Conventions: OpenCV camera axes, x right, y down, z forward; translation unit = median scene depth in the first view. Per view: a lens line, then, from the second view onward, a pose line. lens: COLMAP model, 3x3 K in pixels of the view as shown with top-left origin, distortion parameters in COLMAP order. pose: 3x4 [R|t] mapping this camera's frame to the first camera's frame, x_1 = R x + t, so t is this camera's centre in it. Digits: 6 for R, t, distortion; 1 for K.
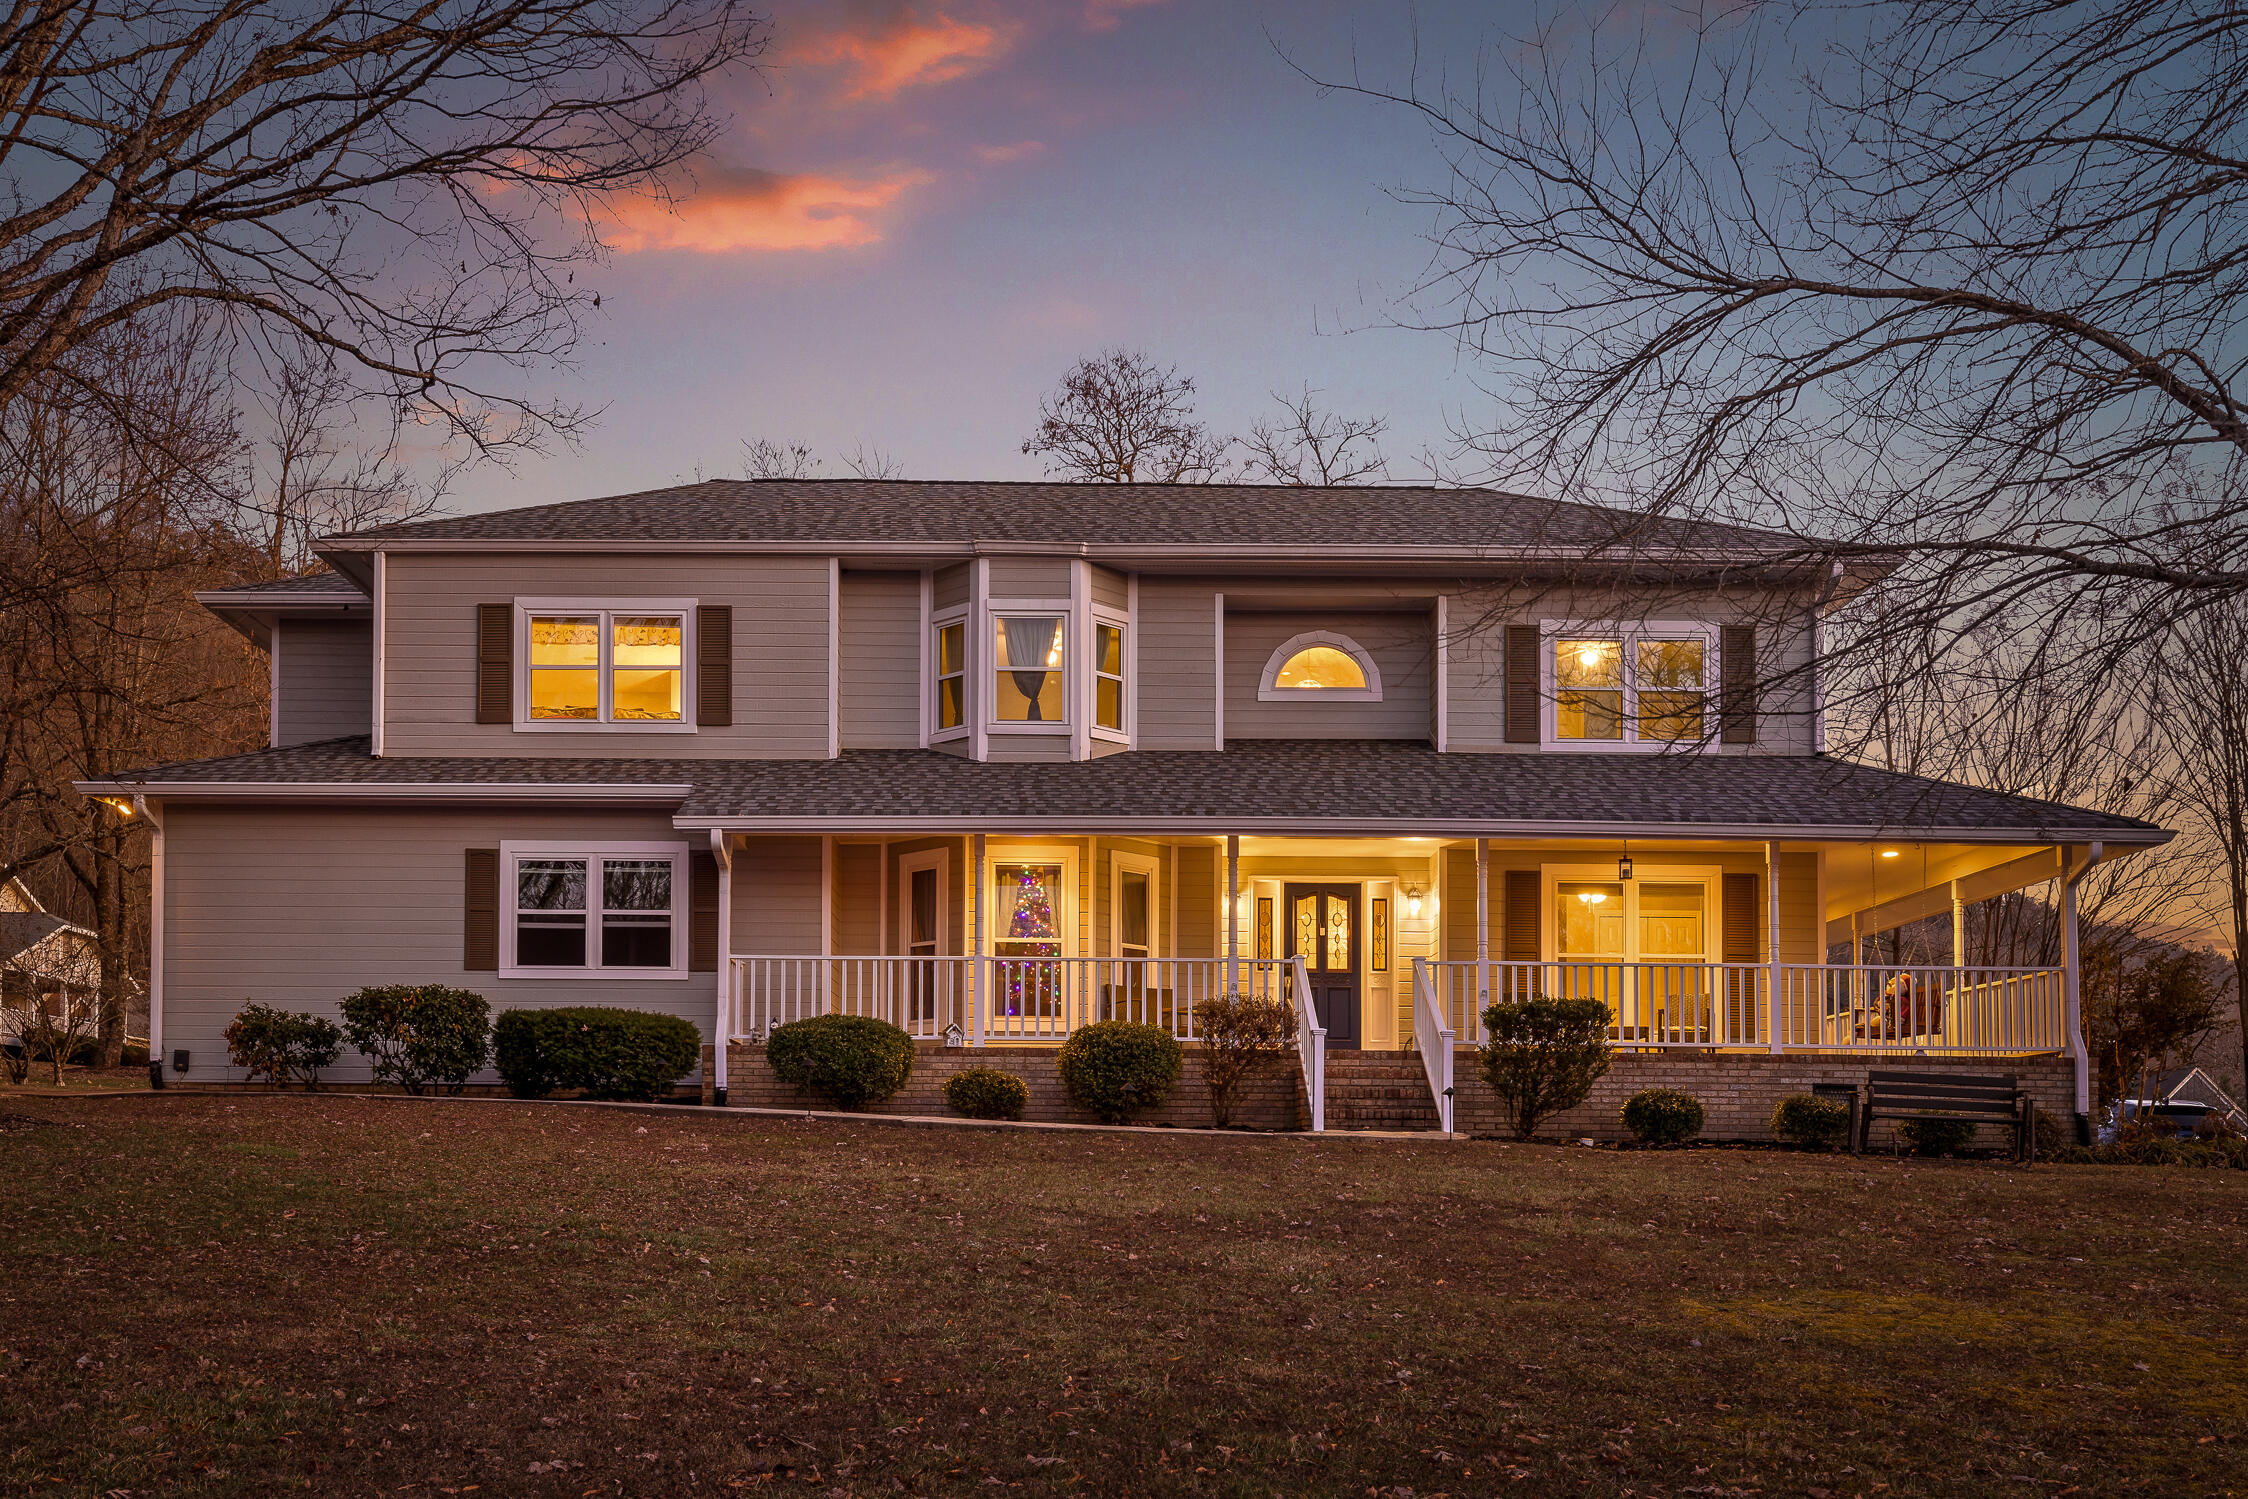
lens RADIAL K [[2132.5, 0, 1129.2], [0, 2132.5, 763.2], [0, 0, 1]] dist [-0.011582, 0.000000]
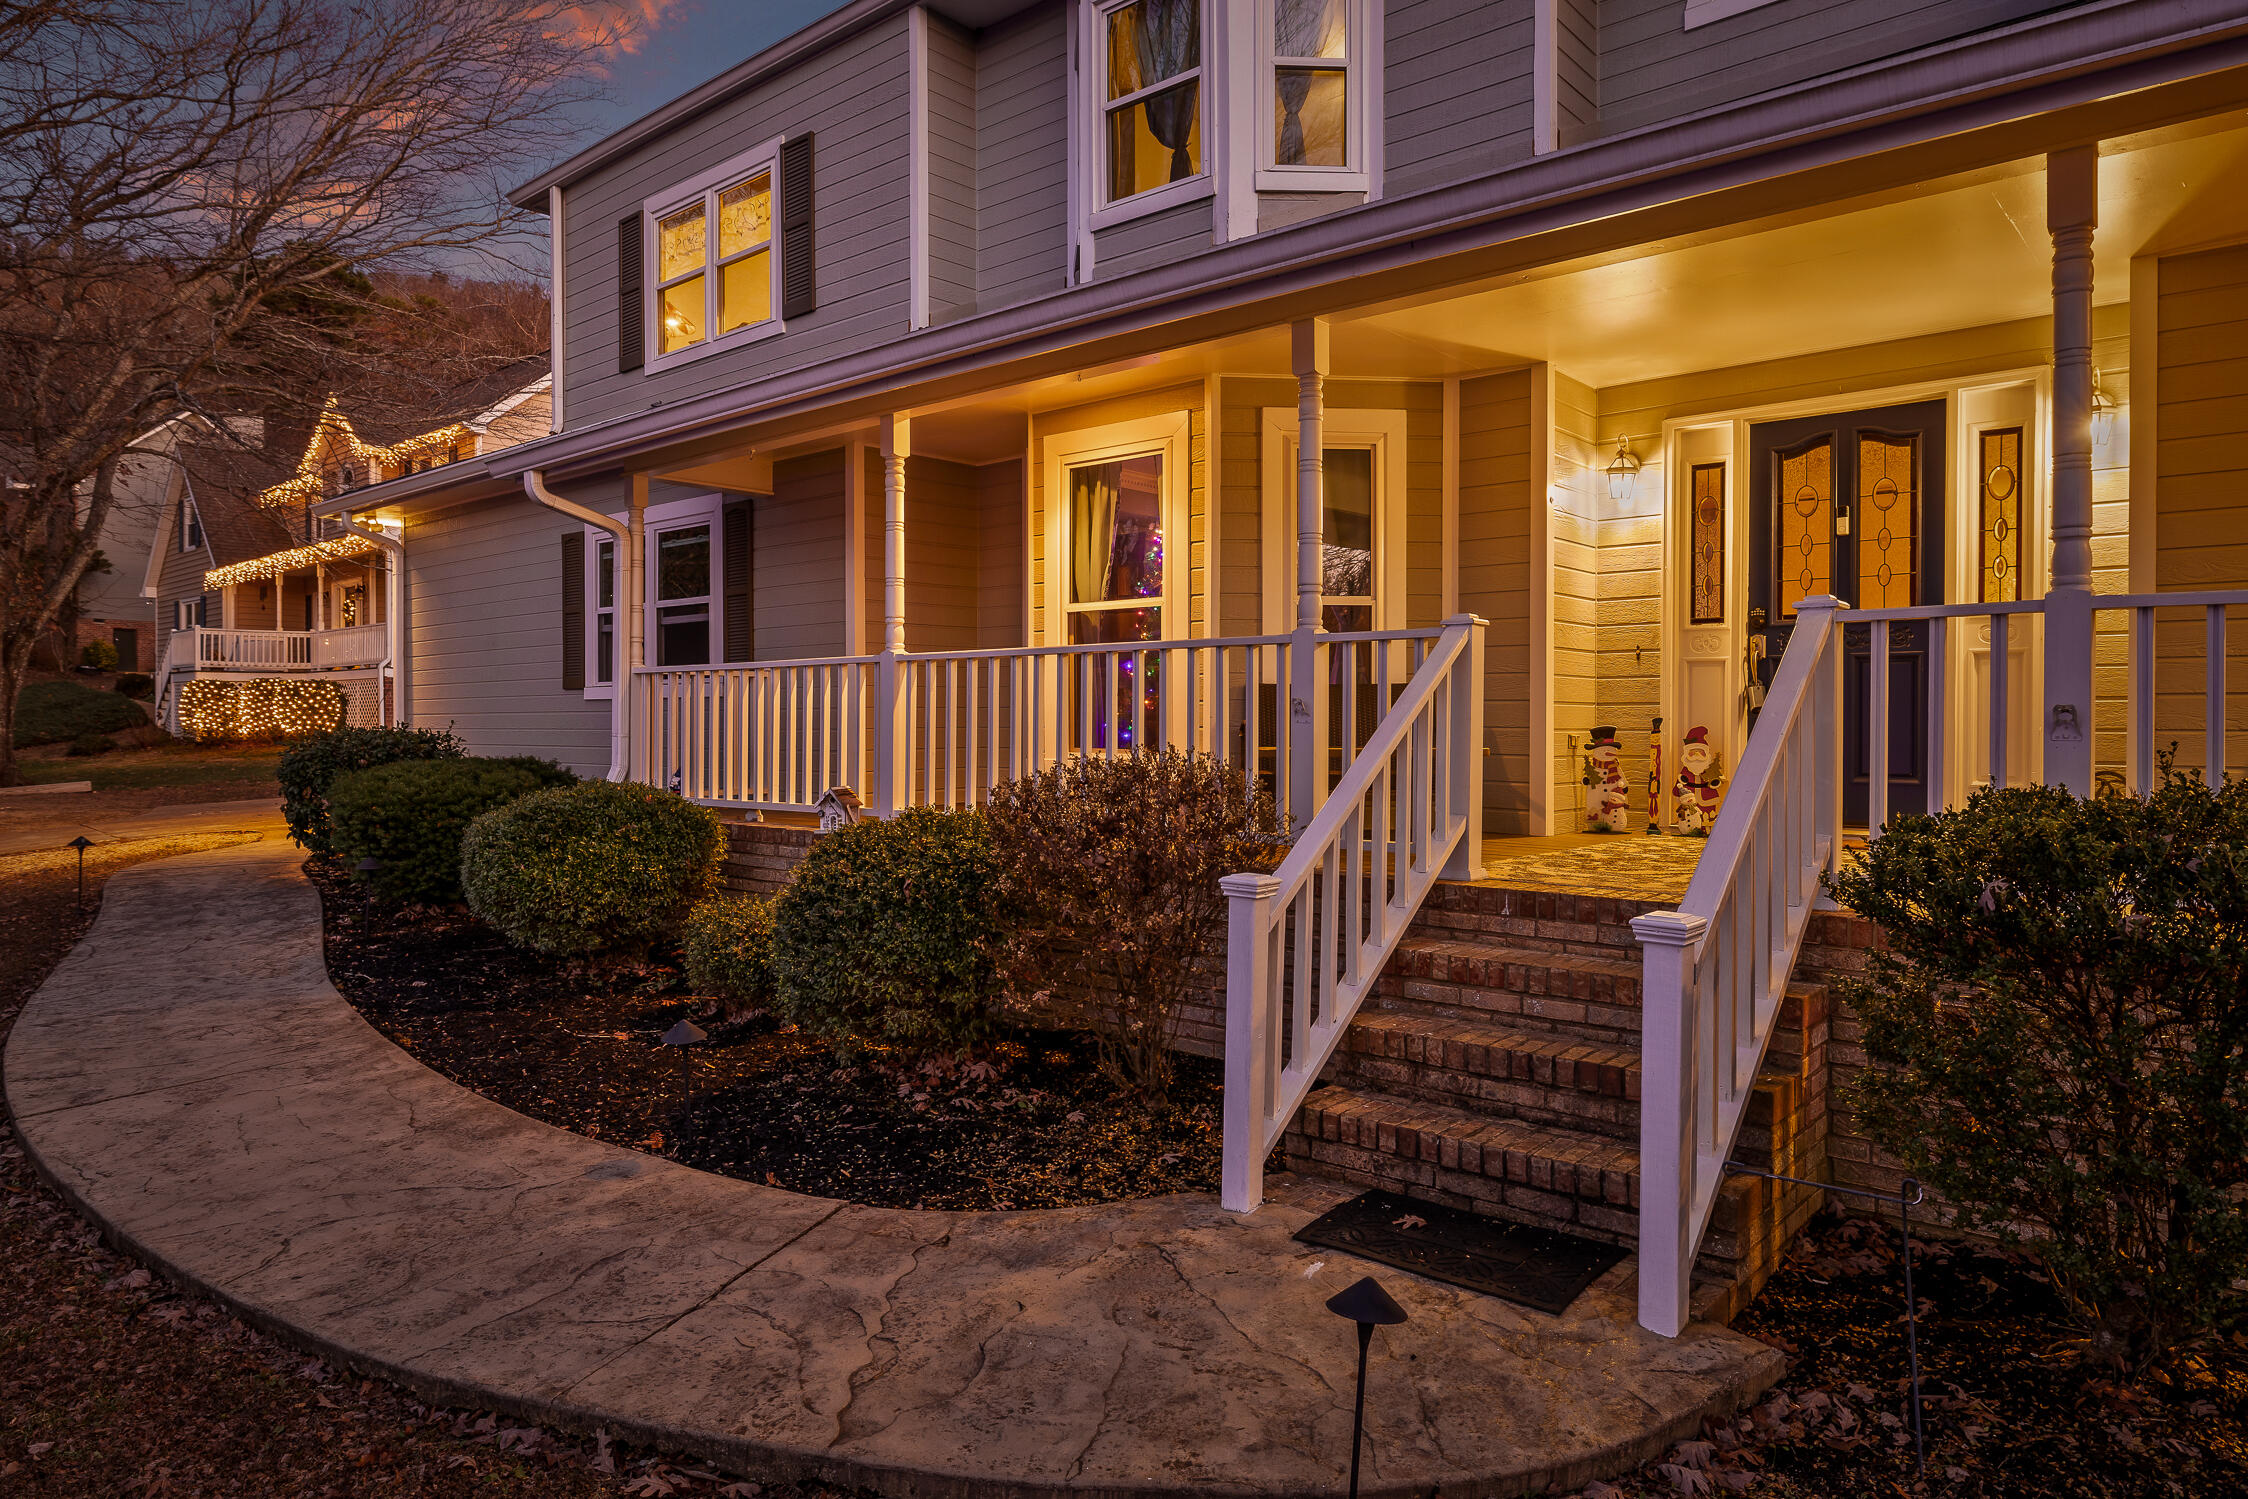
lens RADIAL K [[1395.0, 0, 1121.8], [0, 1395.0, 700.3], [0, 0, 1]] dist [-0.005242, 0.003441]
pose [[0.731988, -0.014842, -0.681156, 0.181036], [0.133417, 0.983529, 0.121943, 0.062215], [0.668127, -0.180138, 0.721912, 0.721080]]
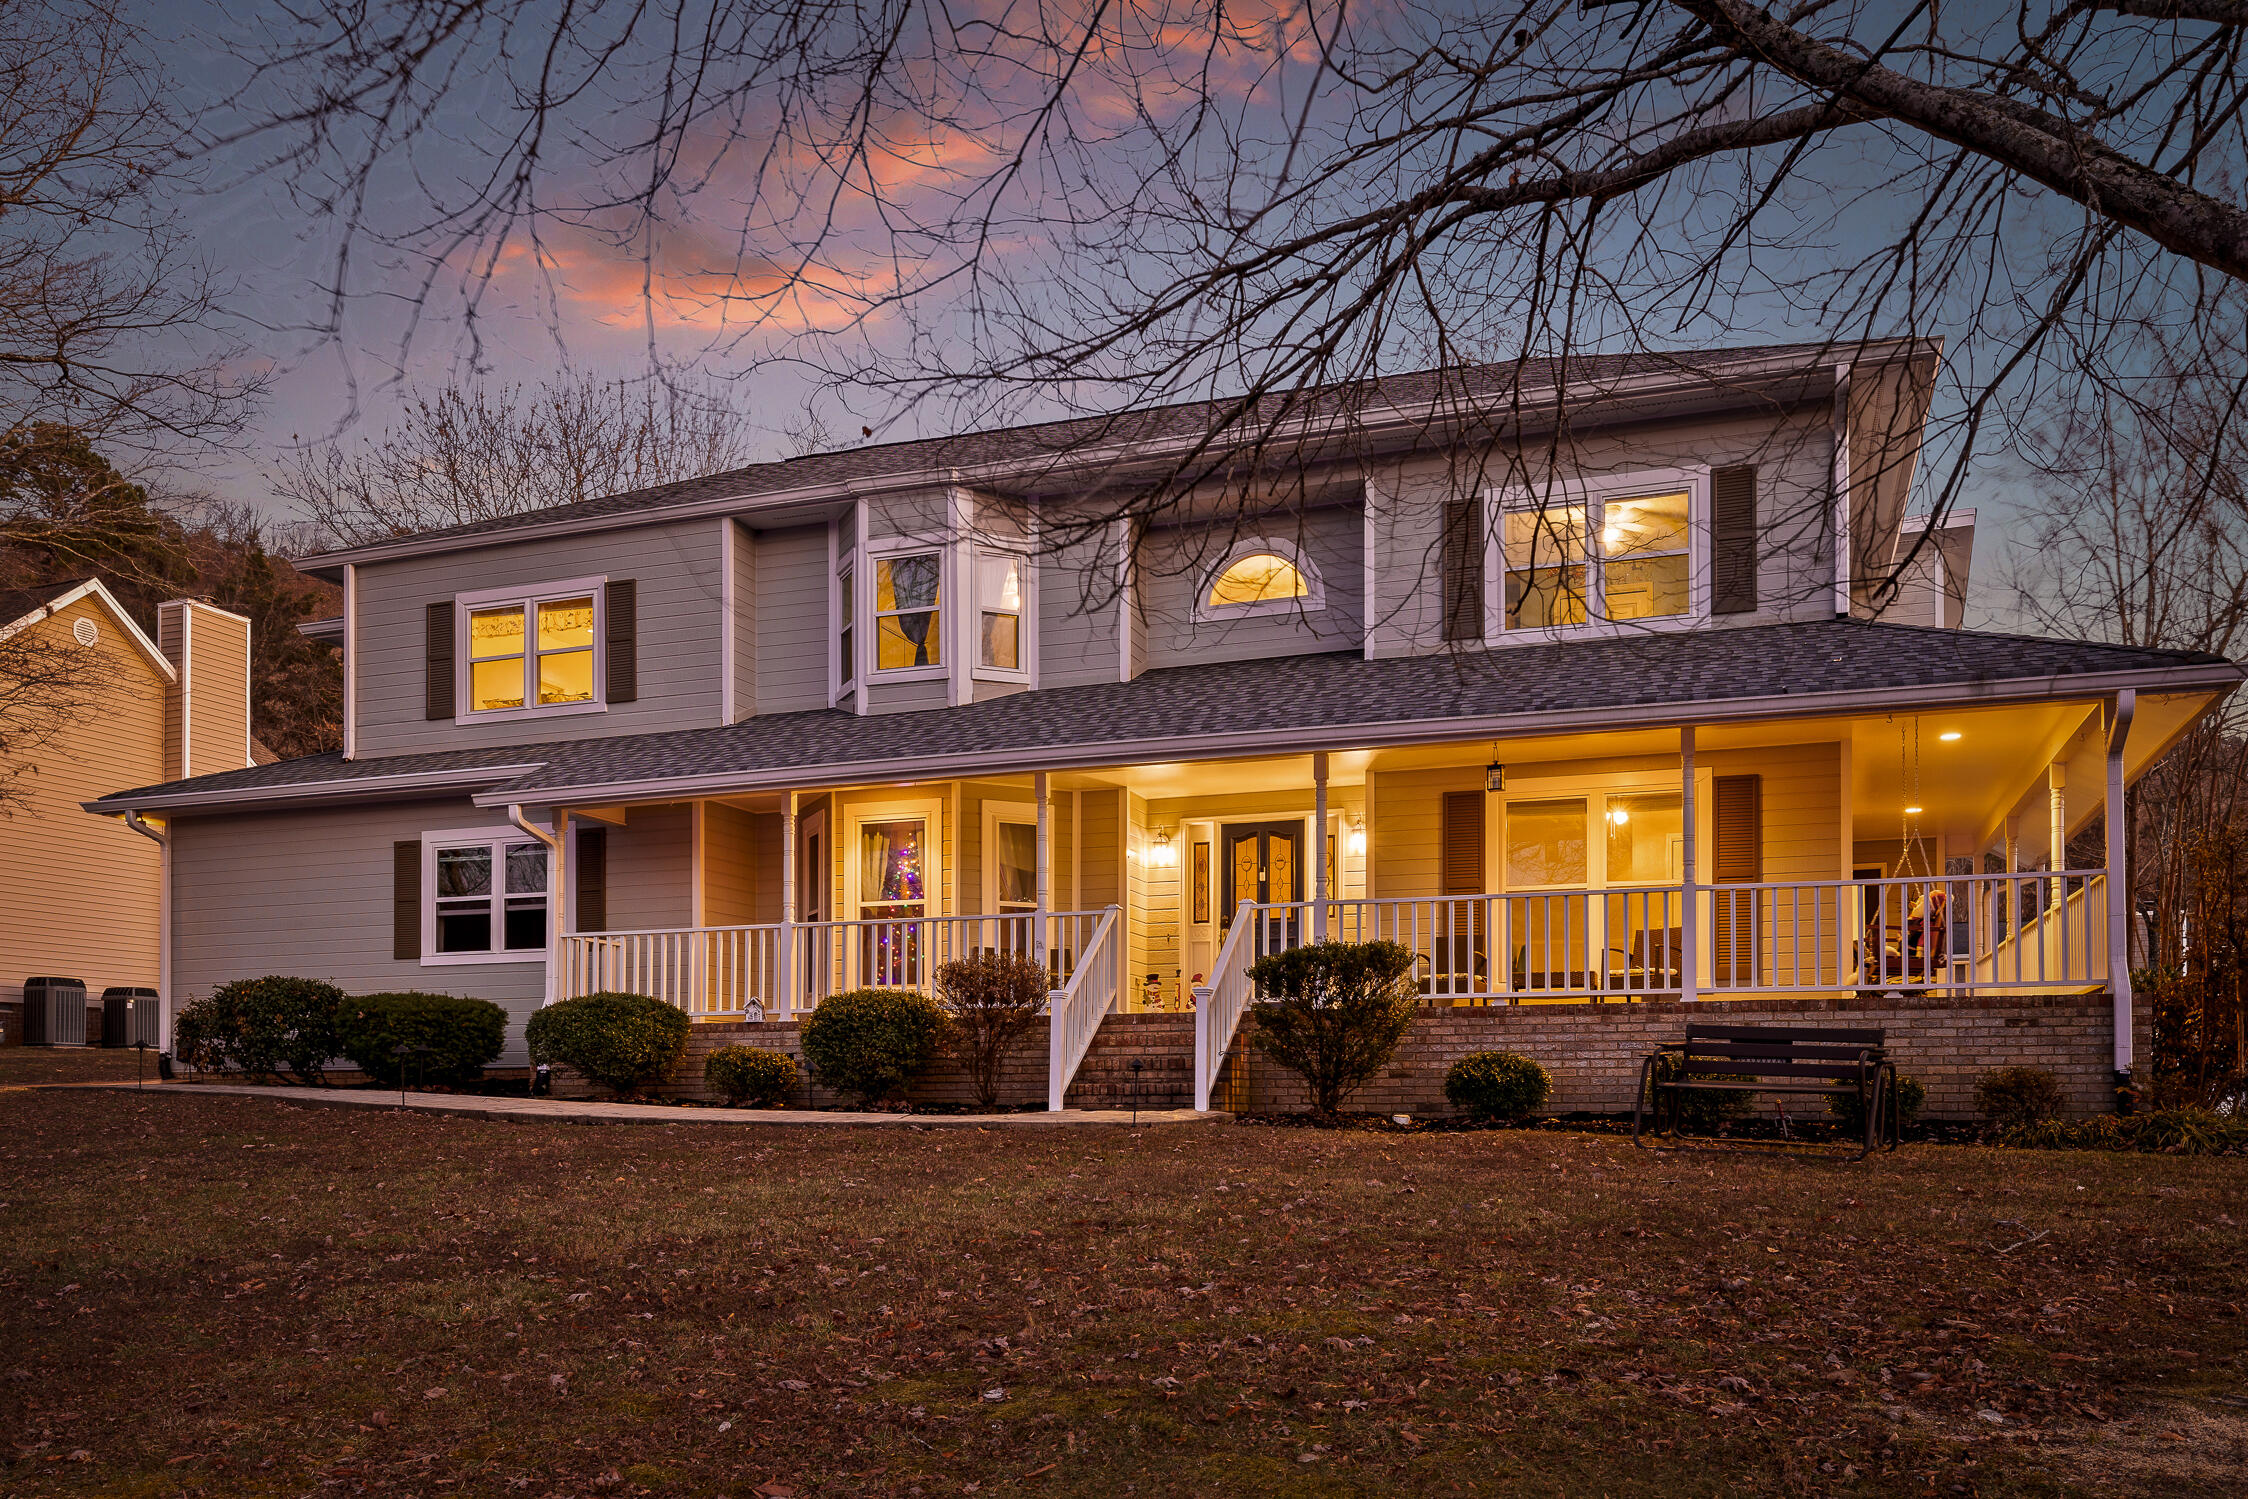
lens RADIAL K [[1825.1, 0, 1152.1], [0, 1825.1, 827.2], [0, 0, 1]] dist [-0.003772, -0.004186]
pose [[0.936912, -0.064551, -0.343553, 0.319654], [0.076239, 0.996877, 0.020607, 0.041215], [0.341150, -0.045499, 0.938907, 0.288045]]
